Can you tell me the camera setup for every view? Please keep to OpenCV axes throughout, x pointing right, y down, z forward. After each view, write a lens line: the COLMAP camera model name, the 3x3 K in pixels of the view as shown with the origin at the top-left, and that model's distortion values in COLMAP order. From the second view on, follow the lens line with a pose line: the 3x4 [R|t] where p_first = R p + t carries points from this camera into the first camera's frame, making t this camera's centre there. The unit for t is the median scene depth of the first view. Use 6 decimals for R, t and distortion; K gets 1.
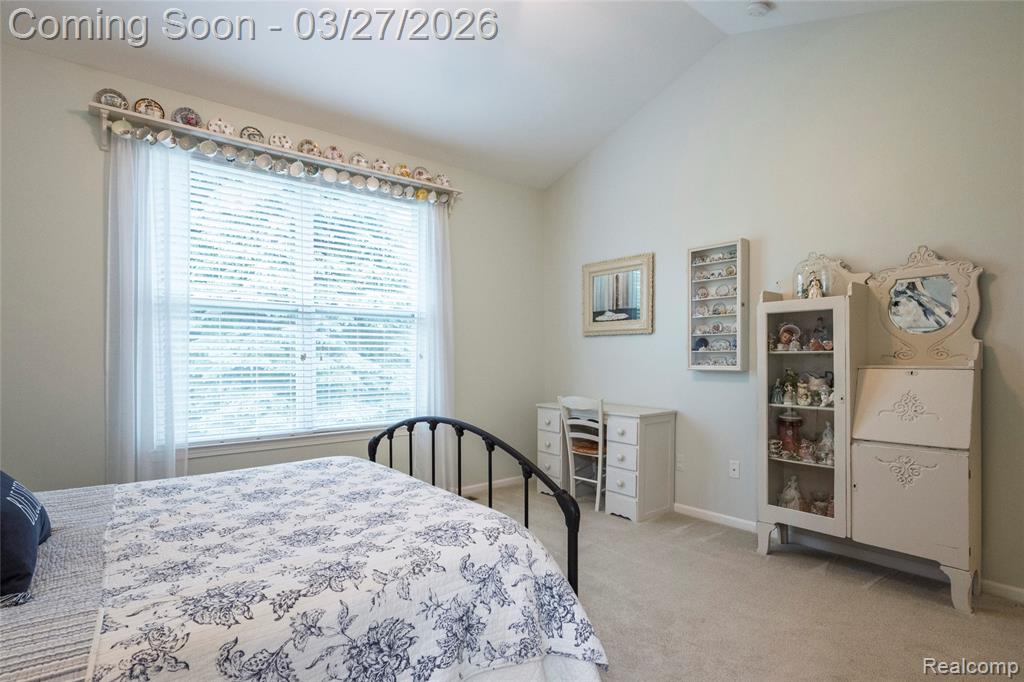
lens RADIAL K [[514.0, 0, 515.1], [0, 514.0, 361.8], [0, 0, 1]] dist [-0.001786, 0.000726]
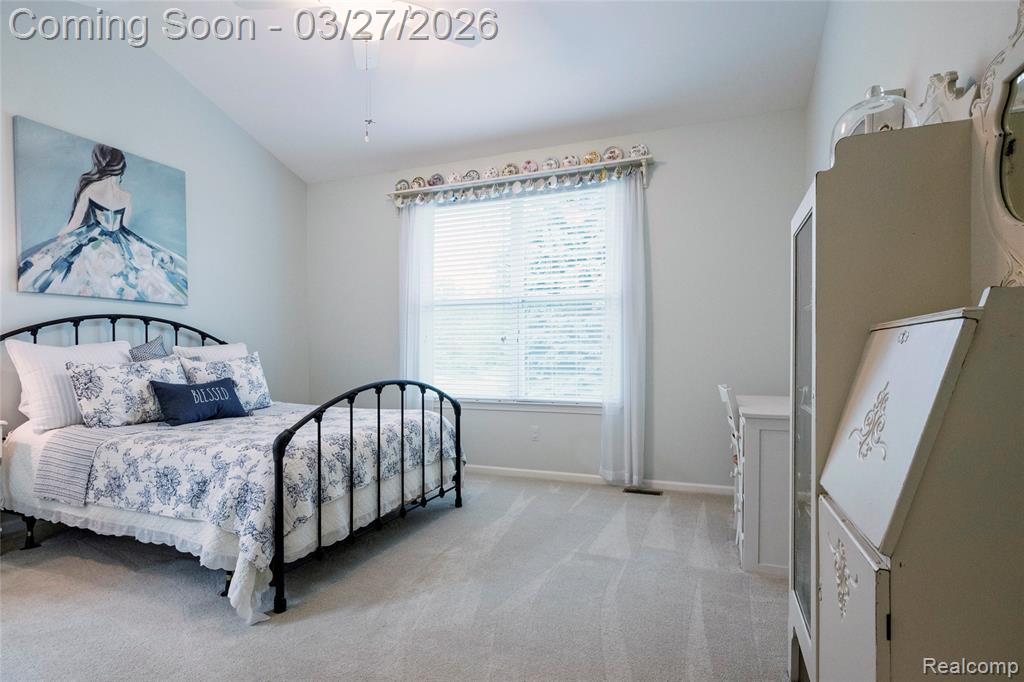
lens RADIAL K [[514.0, 0, 515.1], [0, 514.0, 361.8], [0, 0, 1]] dist [-0.001786, 0.000726]
pose [[0.484363, 0.015399, -0.874732, 0.676996], [-0.008236, 0.999881, 0.013041, 0.028356], [0.874829, 0.000888, 0.484432, 0.401645]]
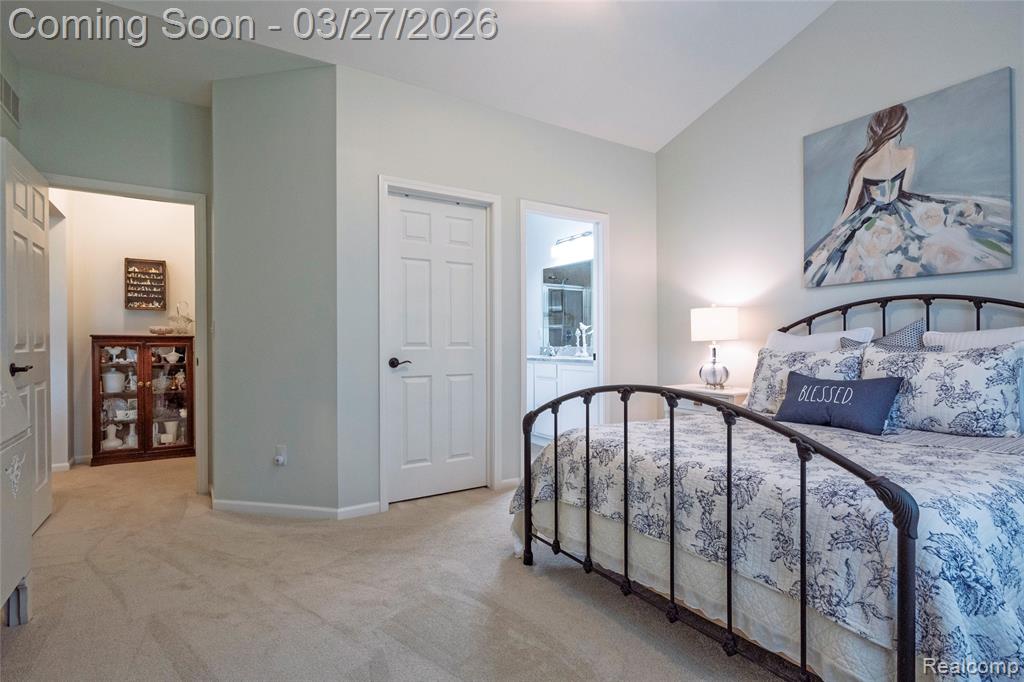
lens RADIAL K [[507.0, 0, 512.1], [0, 507.0, 345.6], [0, 0, 1]] dist [-0.002930, 0.001433]
pose [[-0.993150, 0.007178, 0.116625, -0.011431], [0.008848, 0.999865, 0.013810, 0.021130], [-0.116510, 0.014747, -0.993080, 1.112565]]
